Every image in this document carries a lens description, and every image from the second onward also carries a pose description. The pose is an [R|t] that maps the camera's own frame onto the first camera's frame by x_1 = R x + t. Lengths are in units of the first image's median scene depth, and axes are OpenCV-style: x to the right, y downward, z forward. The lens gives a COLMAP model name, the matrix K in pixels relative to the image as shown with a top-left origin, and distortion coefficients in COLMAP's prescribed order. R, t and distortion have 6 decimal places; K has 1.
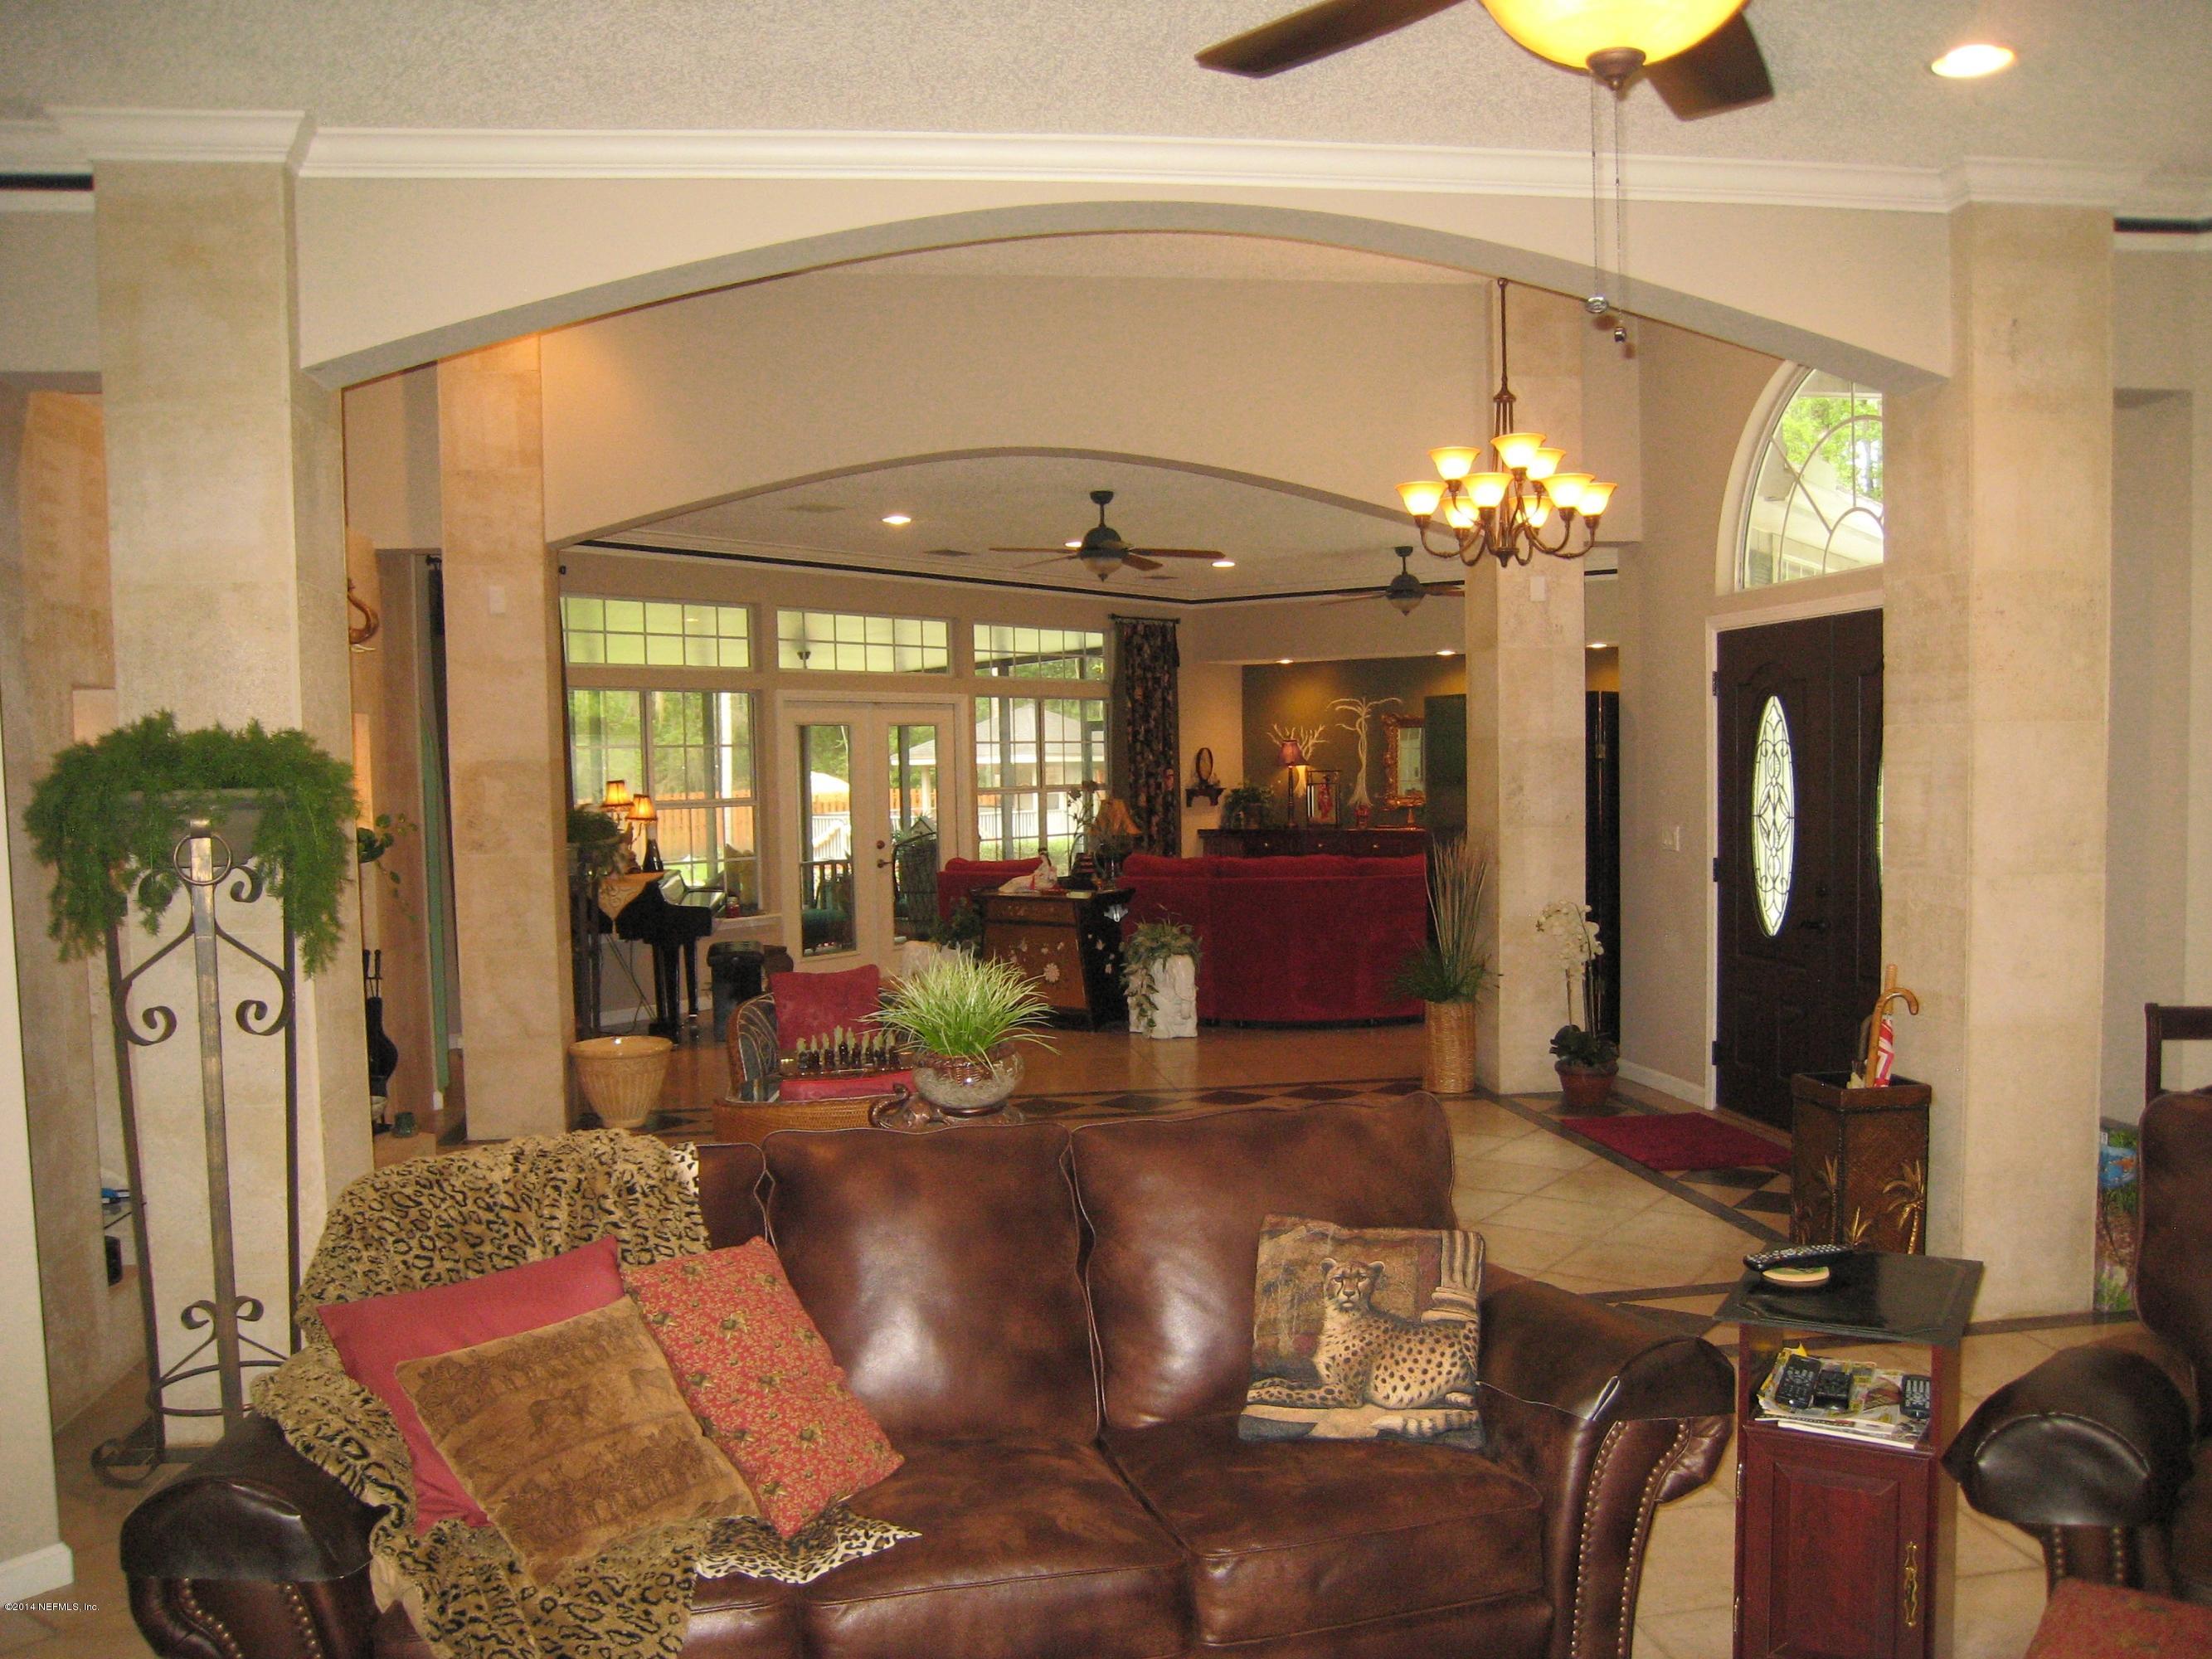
lens RADIAL K [[1828.4, 0, 1102.4], [0, 1828.4, 901.9], [0, 0, 1]] dist [-0.149766, 0.129760]
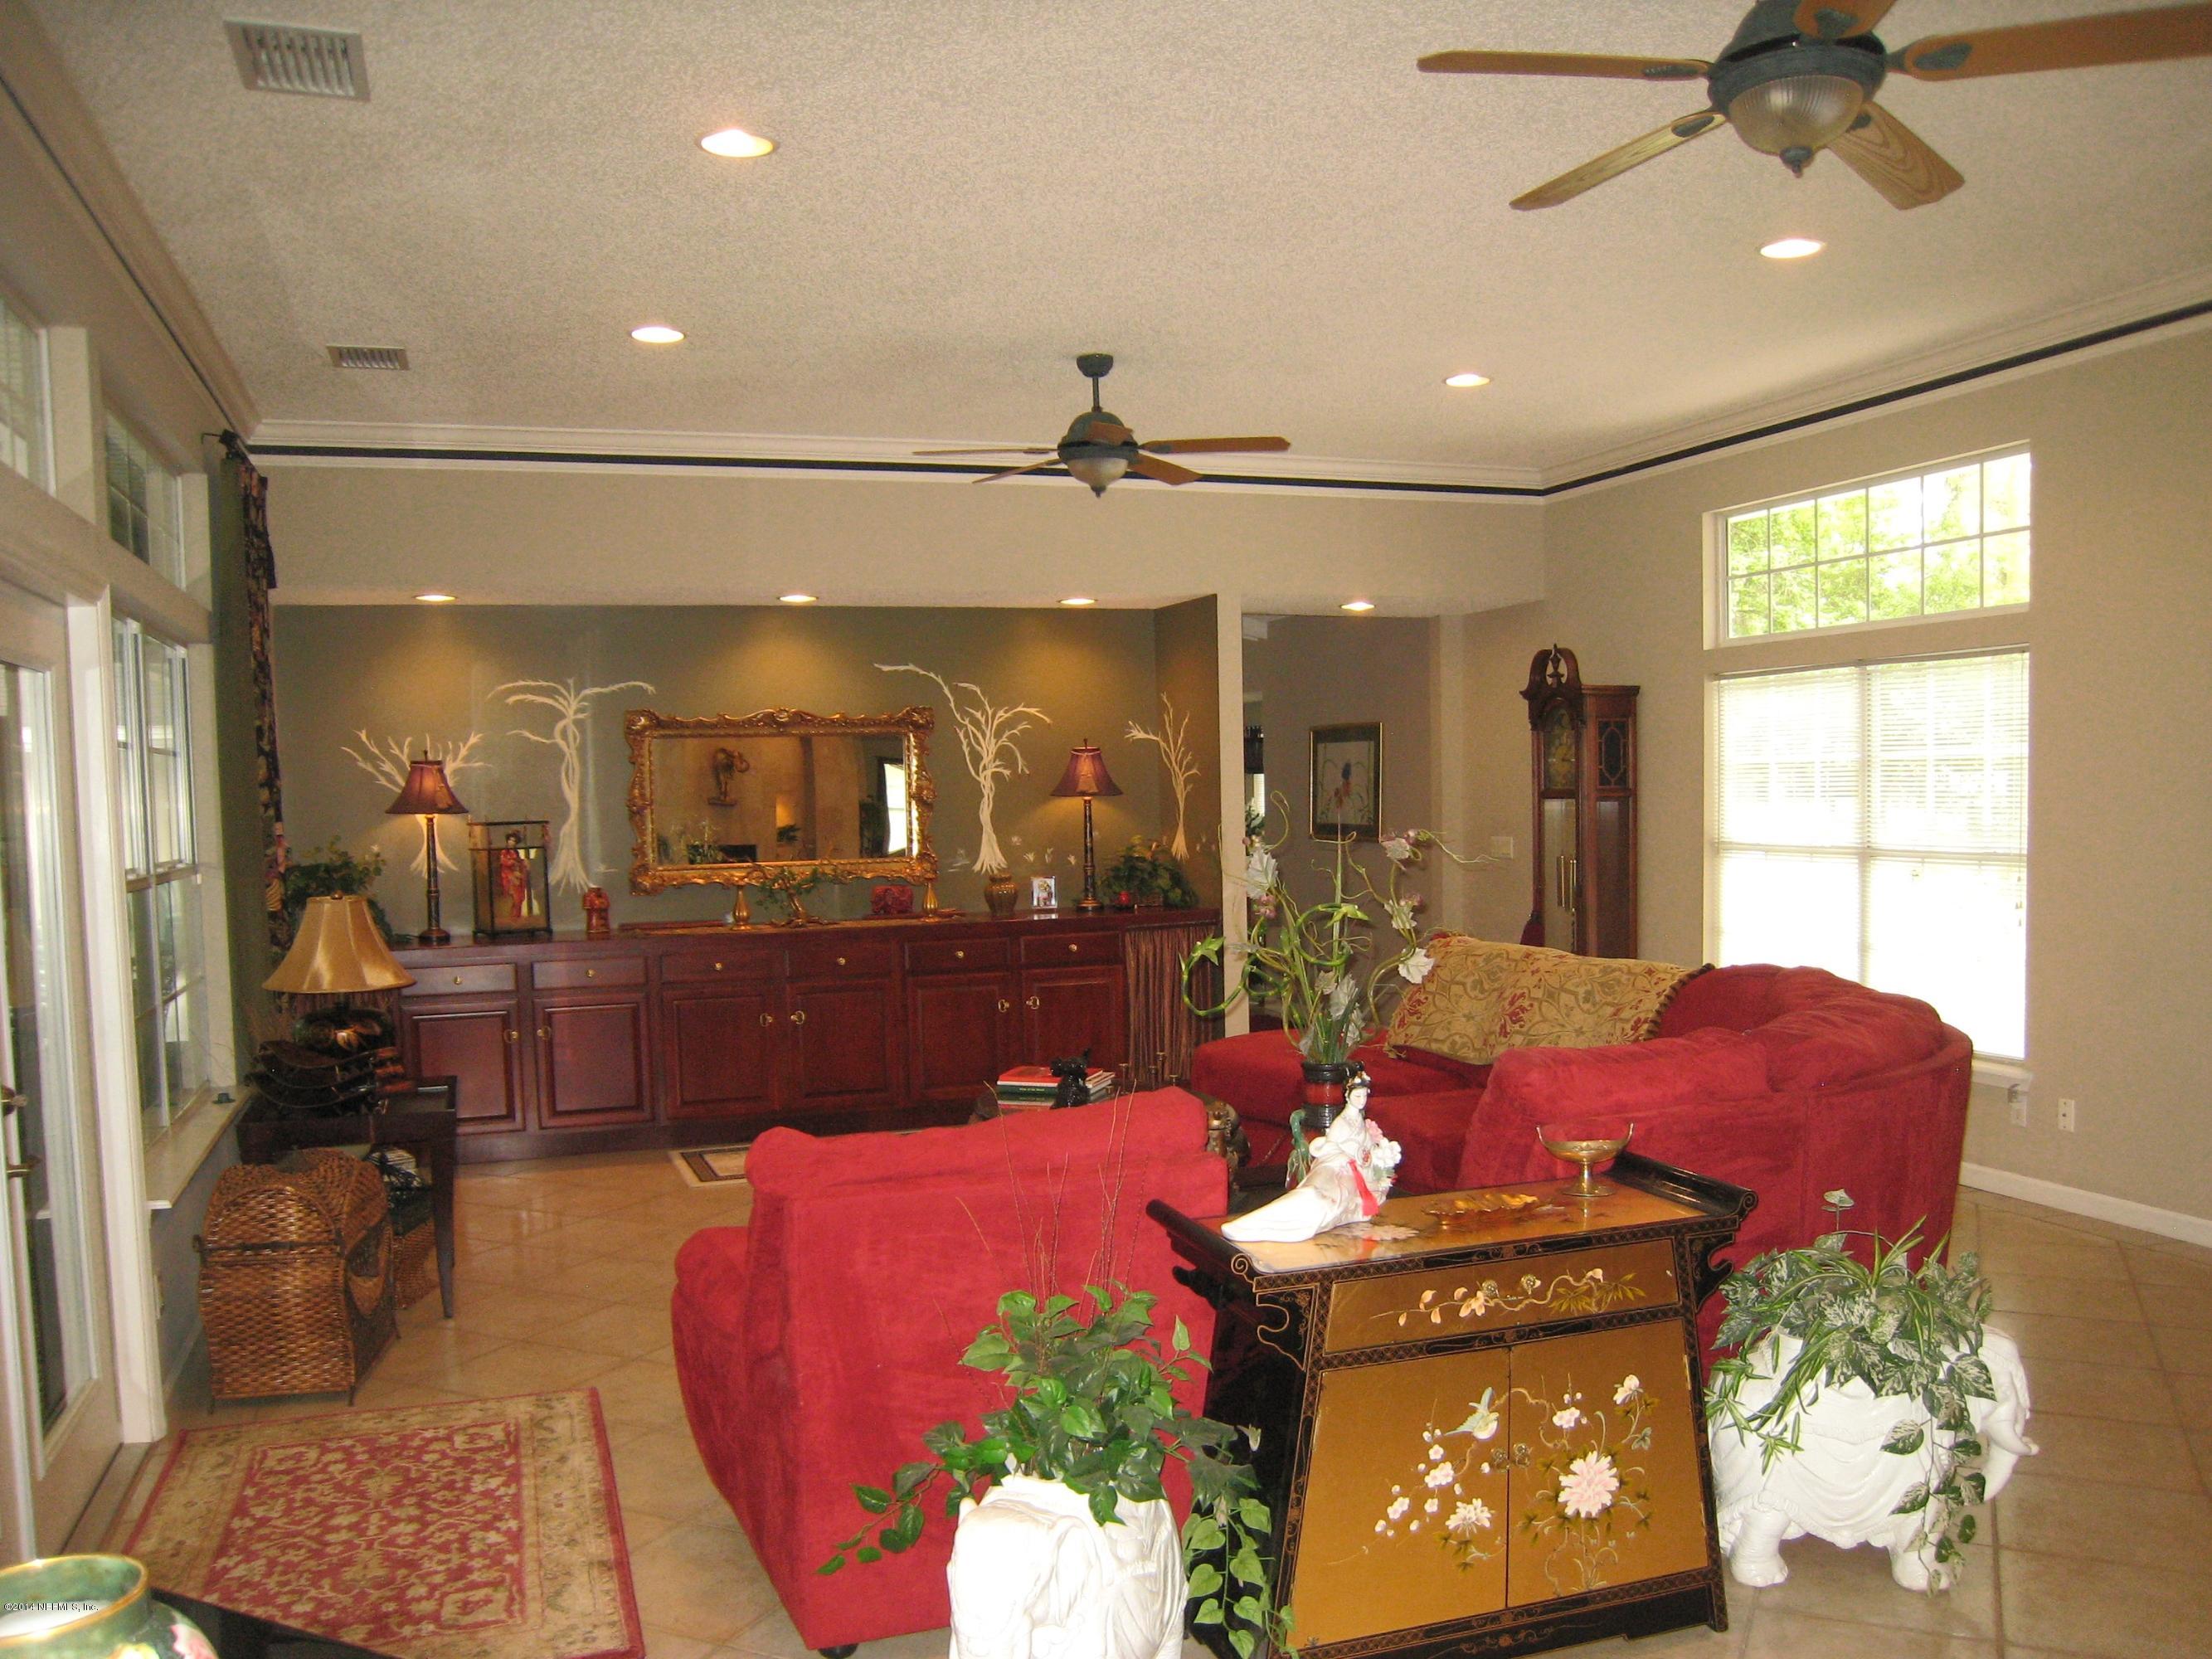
lens RADIAL K [[1828.4, 0, 1102.4], [0, 1828.4, 901.9], [0, 0, 1]] dist [-0.149766, 0.129760]
pose [[0.545104, -0.045763, 0.837118, -0.205410], [0.075083, 0.997161, 0.005621, -0.041694], [-0.834999, 0.059790, 0.546993, 0.606941]]
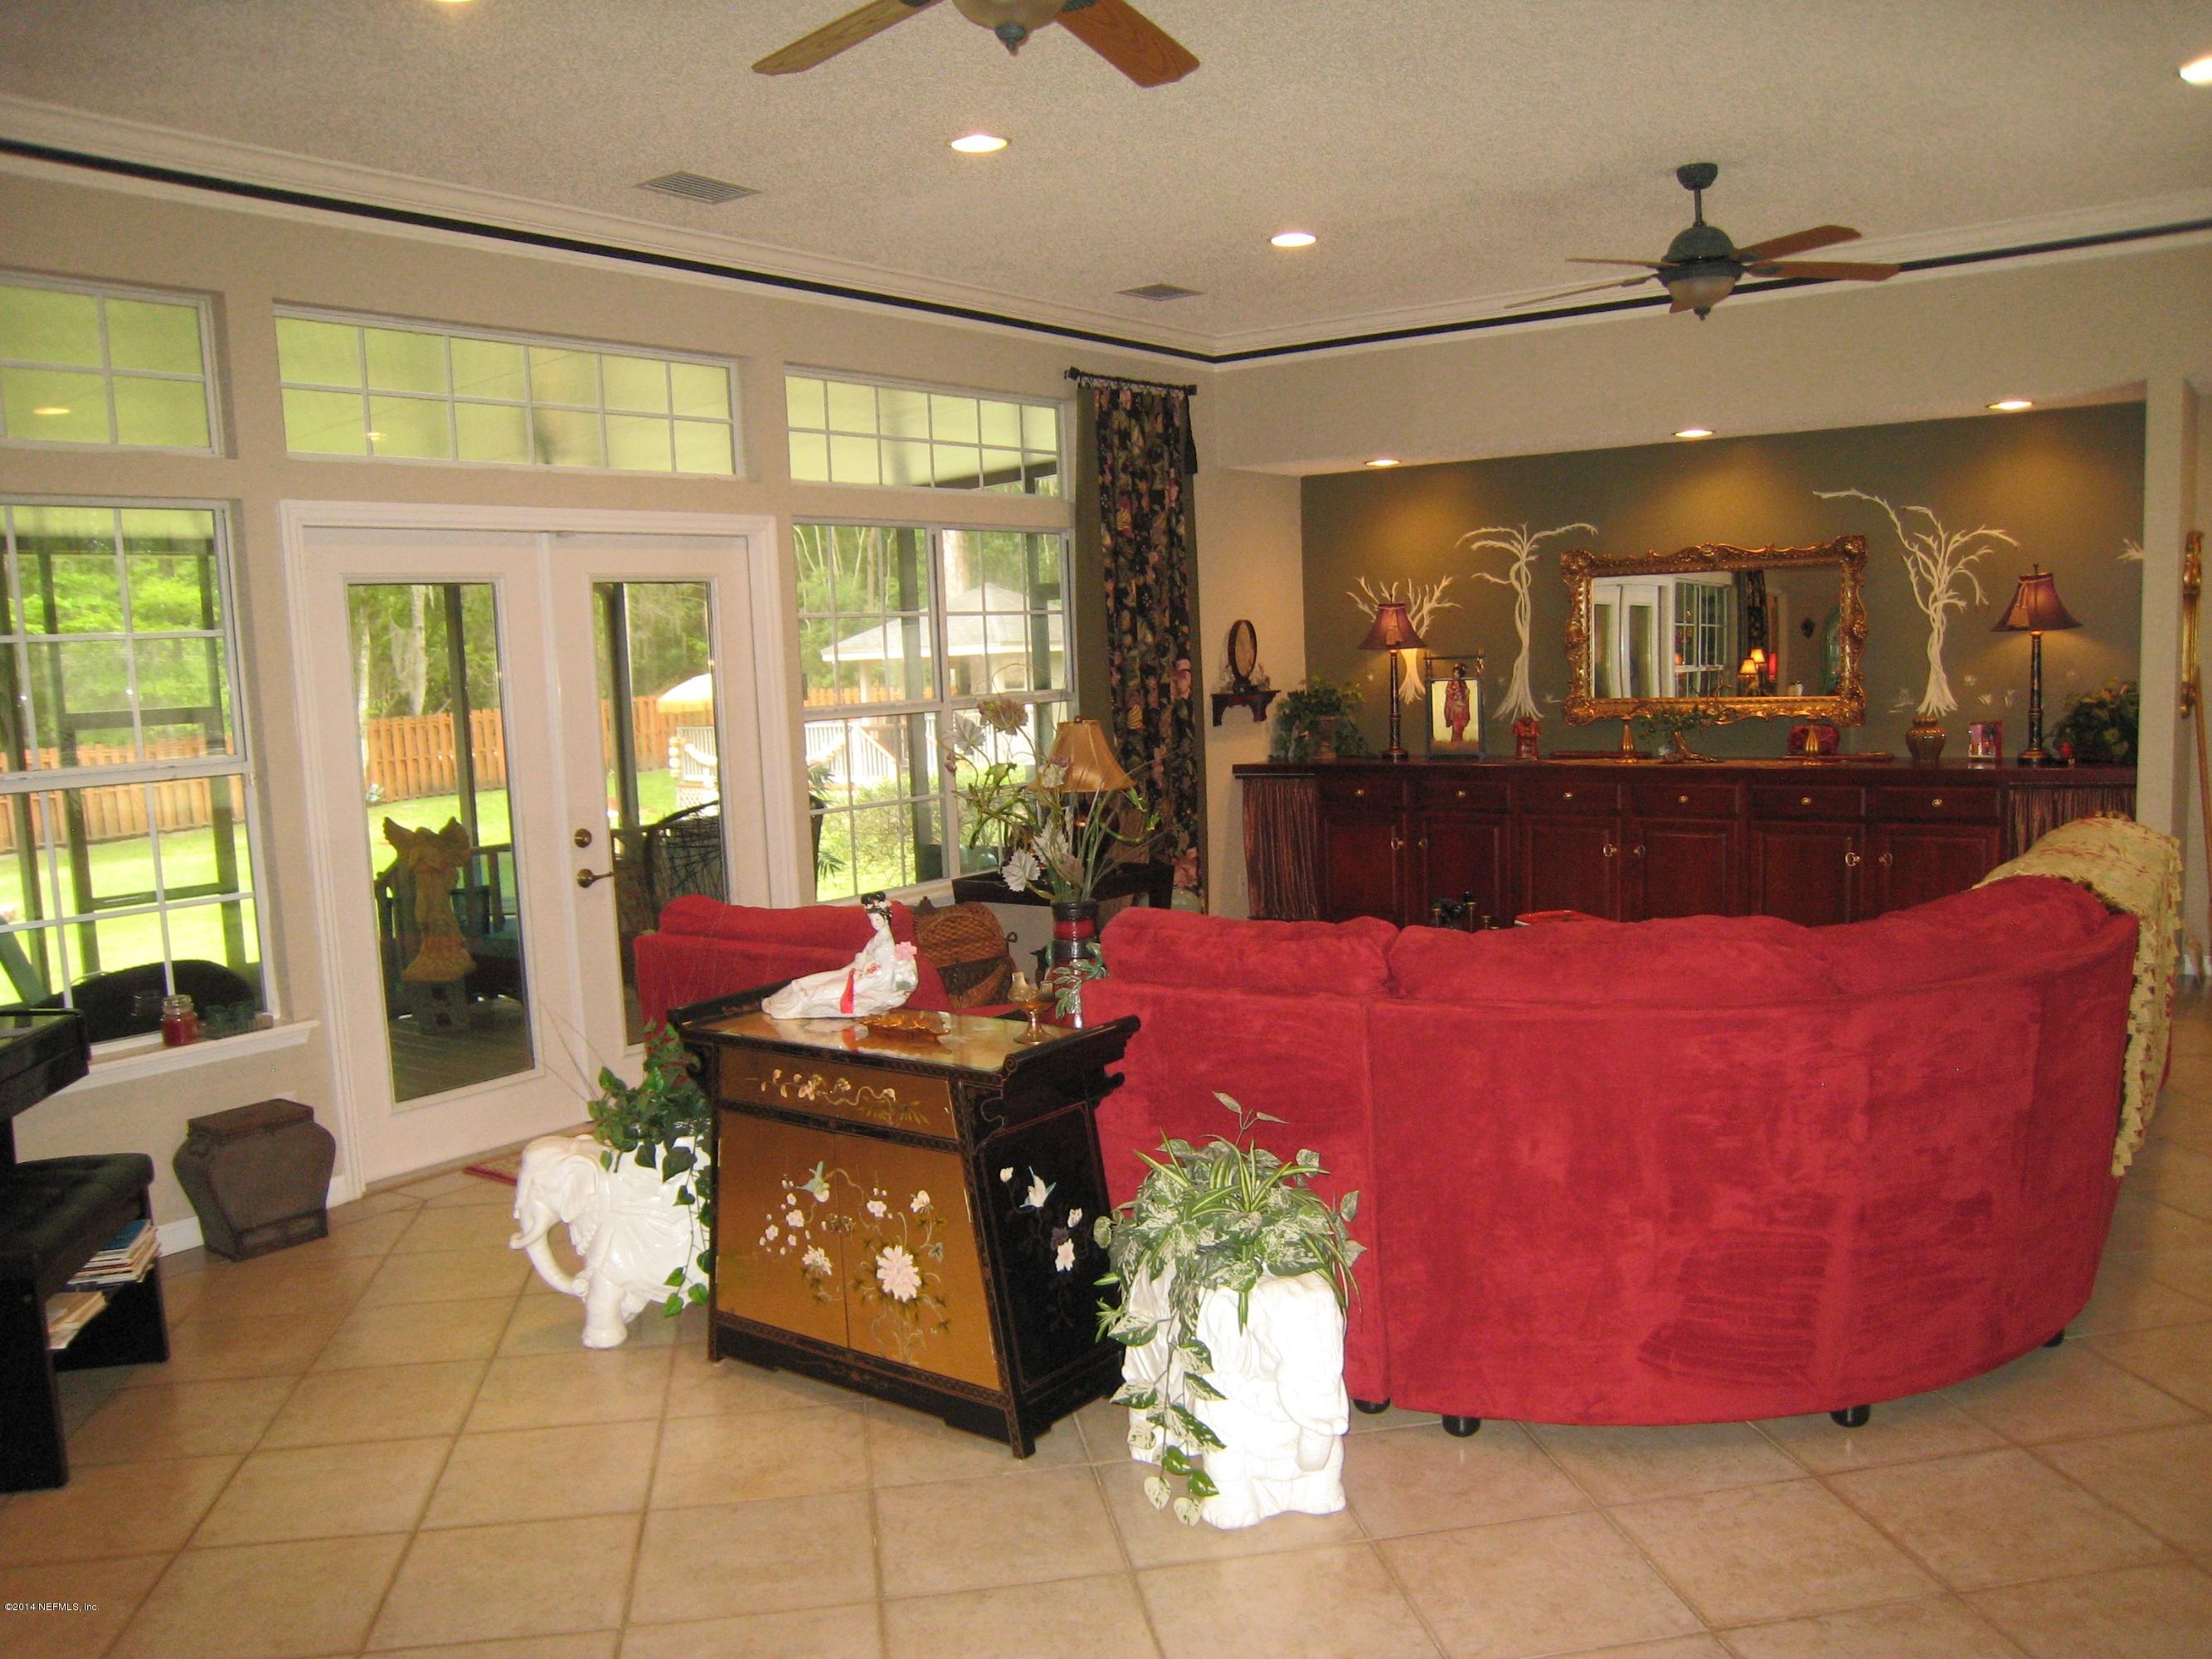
lens RADIAL K [[1828.4, 0, 1102.4], [0, 1828.4, 901.9], [0, 0, 1]] dist [-0.149766, 0.129760]
pose [[0.999689, -0.023508, 0.008352, 0.006102], [0.022960, 0.997900, 0.060566, -0.033625], [-0.009758, -0.060355, 0.998129, 0.447818]]
